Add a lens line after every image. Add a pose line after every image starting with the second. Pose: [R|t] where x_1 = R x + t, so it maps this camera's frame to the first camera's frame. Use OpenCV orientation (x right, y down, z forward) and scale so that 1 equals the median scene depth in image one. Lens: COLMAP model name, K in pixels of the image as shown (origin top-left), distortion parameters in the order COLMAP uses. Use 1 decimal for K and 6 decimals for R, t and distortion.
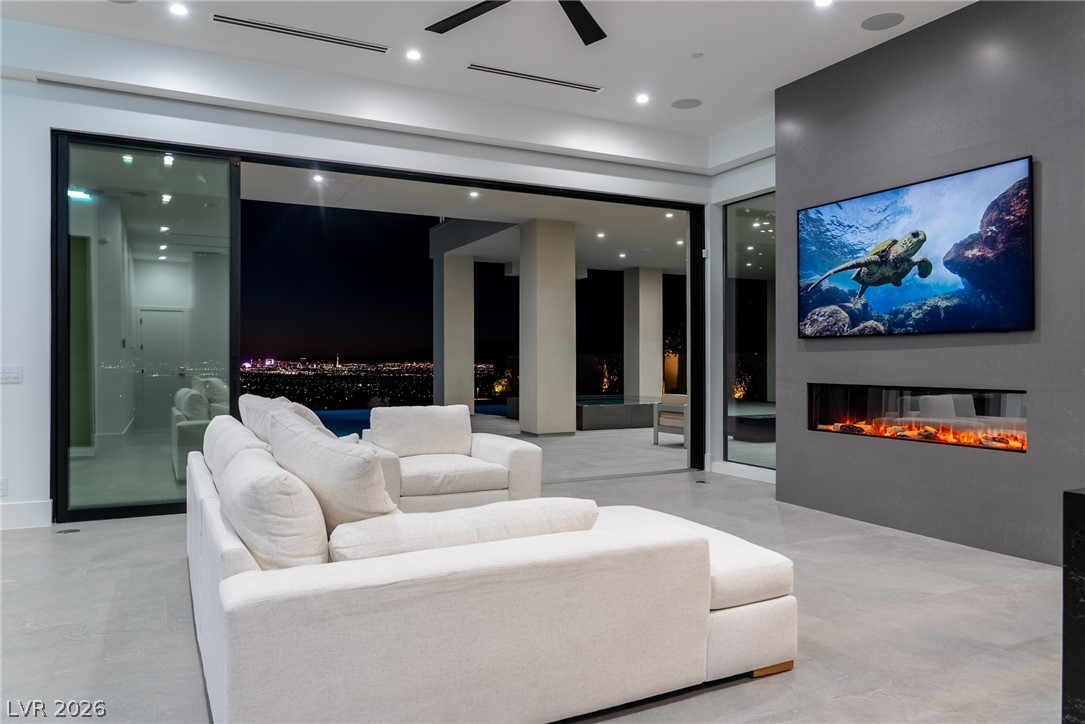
lens RADIAL K [[758.2, 0, 533.8], [0, 758.2, 369.6], [0, 0, 1]] dist [0.005126, -0.003559]
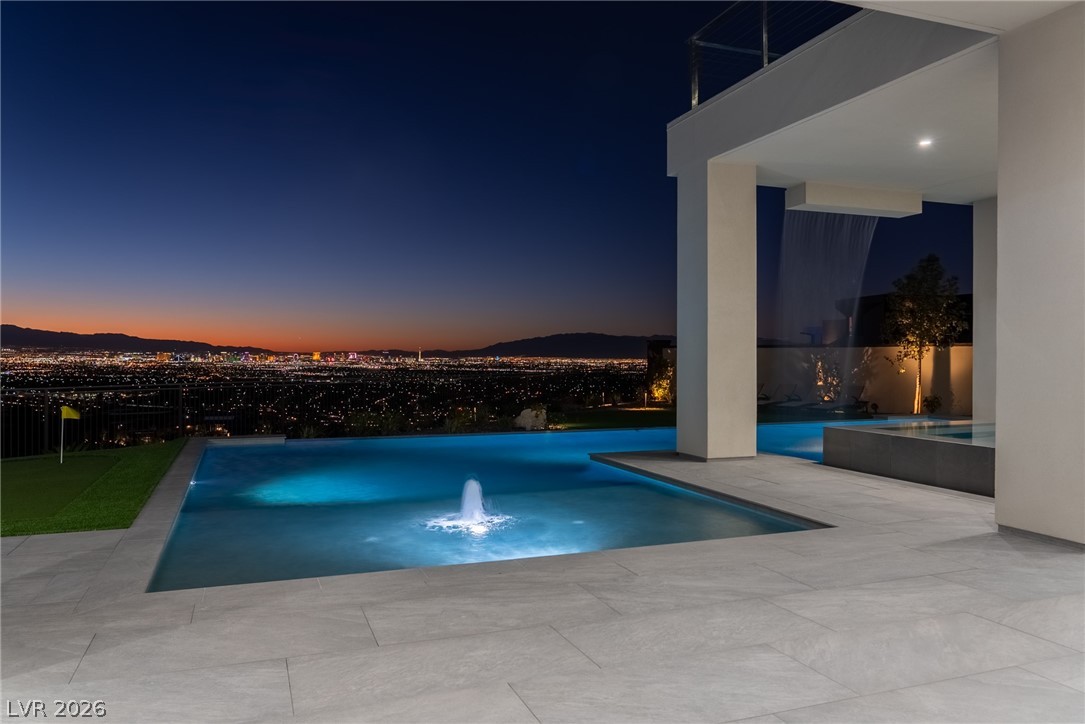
lens RADIAL K [[783.2, 0, 547.8], [0, 783.2, 365.8], [0, 0, 1]] dist [0.007356, -0.000561]
pose [[0.995889, 0.003428, -0.090515, -0.098306], [-0.003258, 0.999993, 0.002029, -0.003227], [0.090522, -0.001726, 0.995893, 0.229591]]
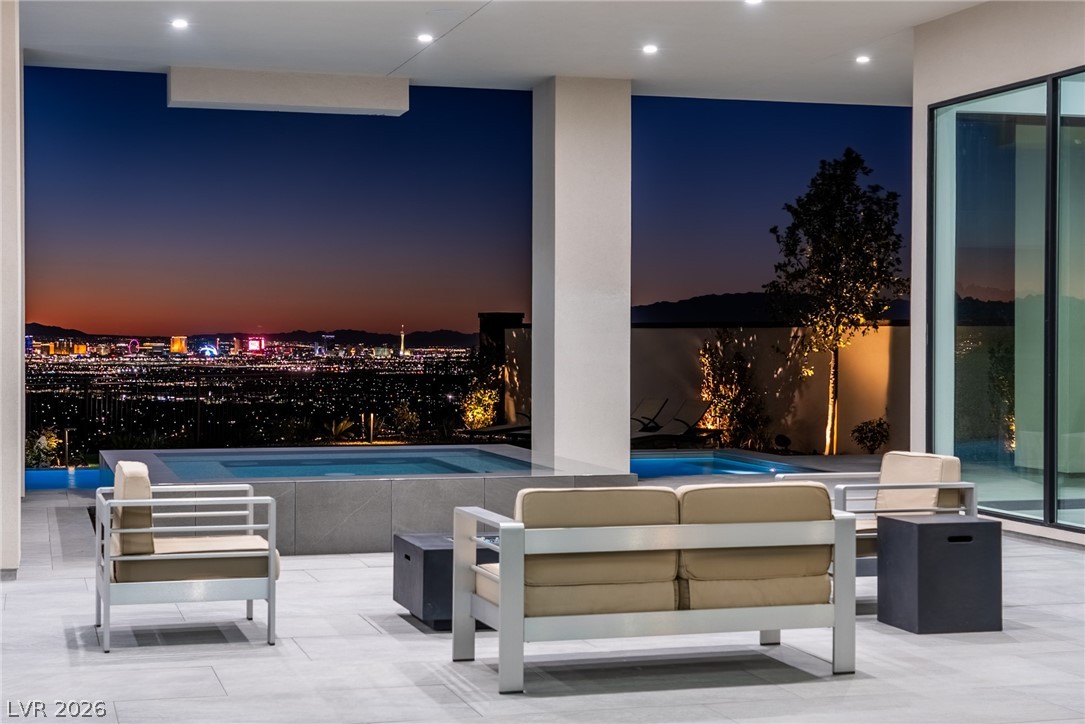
lens RADIAL K [[1776.9, 0, 545.0], [0, 1776.9, 357.1], [0, 0, 1]] dist [0.002861, 0.000000]
pose [[0.984564, 0.002778, -0.175004, 0.169935], [-0.003270, 0.999991, -0.002524, -0.002834], [0.174996, 0.003057, 0.984564, 0.120612]]
